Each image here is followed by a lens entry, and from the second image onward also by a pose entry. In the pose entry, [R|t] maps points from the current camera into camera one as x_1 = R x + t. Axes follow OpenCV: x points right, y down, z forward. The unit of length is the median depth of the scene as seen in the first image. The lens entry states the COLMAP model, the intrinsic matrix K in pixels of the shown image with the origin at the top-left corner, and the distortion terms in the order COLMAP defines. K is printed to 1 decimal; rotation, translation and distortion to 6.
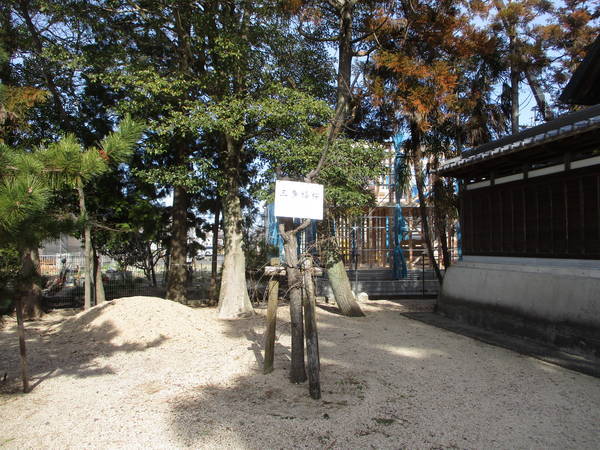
lens RADIAL K [[561.0, 0, 300.0], [0, 561.0, 225.0], [0, 0, 1]] dist [-0.005942, -0.006439]
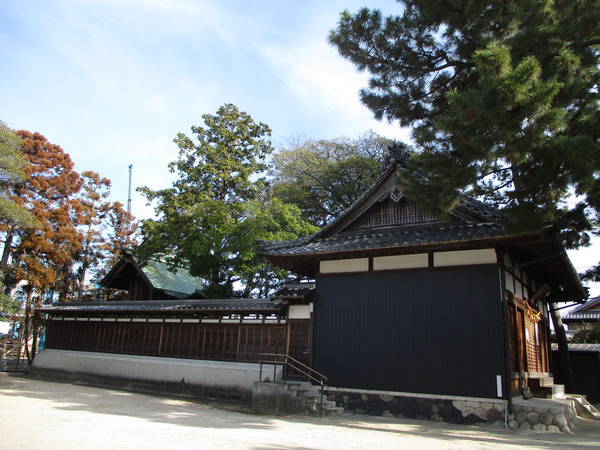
lens RADIAL K [[561.0, 0, 300.0], [0, 561.0, 225.0], [0, 0, 1]] dist [-0.005942, -0.006439]
pose [[0.753030, 0.203692, 0.625664, -0.347630], [-0.088263, 0.973554, -0.210720, -0.036317], [-0.652039, 0.103455, 0.751094, -1.099504]]
